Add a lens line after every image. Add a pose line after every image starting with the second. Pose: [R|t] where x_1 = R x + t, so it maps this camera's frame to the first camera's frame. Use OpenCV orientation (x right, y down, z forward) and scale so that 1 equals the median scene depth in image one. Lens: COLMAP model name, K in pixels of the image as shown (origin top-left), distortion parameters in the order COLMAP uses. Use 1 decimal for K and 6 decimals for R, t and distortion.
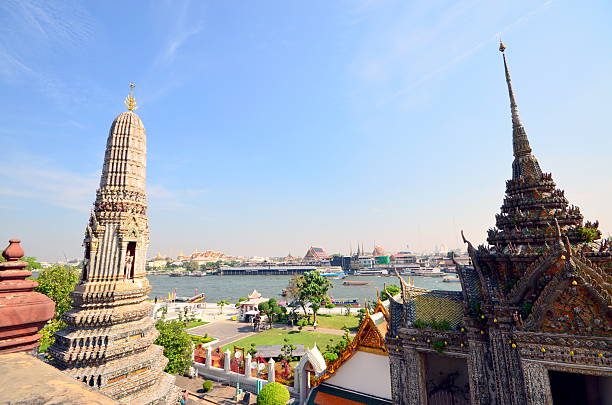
lens RADIAL K [[264.8, 0, 303.2], [0, 264.8, 204.1], [0, 0, 1]] dist [0.010107, -0.013346]
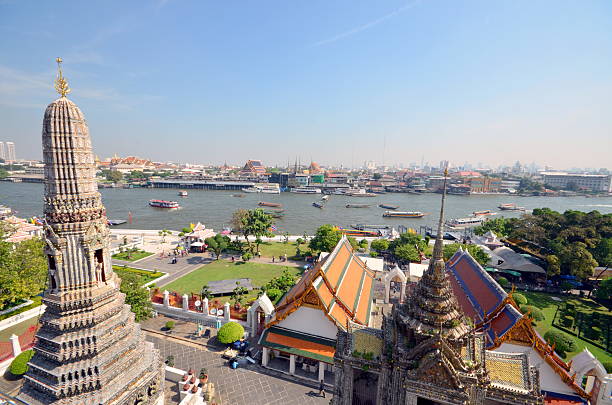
lens RADIAL K [[264.8, 0, 303.2], [0, 264.8, 204.1], [0, 0, 1]] dist [0.010107, -0.013346]
pose [[0.971809, 0.012283, 0.235448, -0.064349], [-0.088765, 0.944224, 0.317116, -0.218334], [-0.218420, -0.329076, 0.918696, -0.026117]]
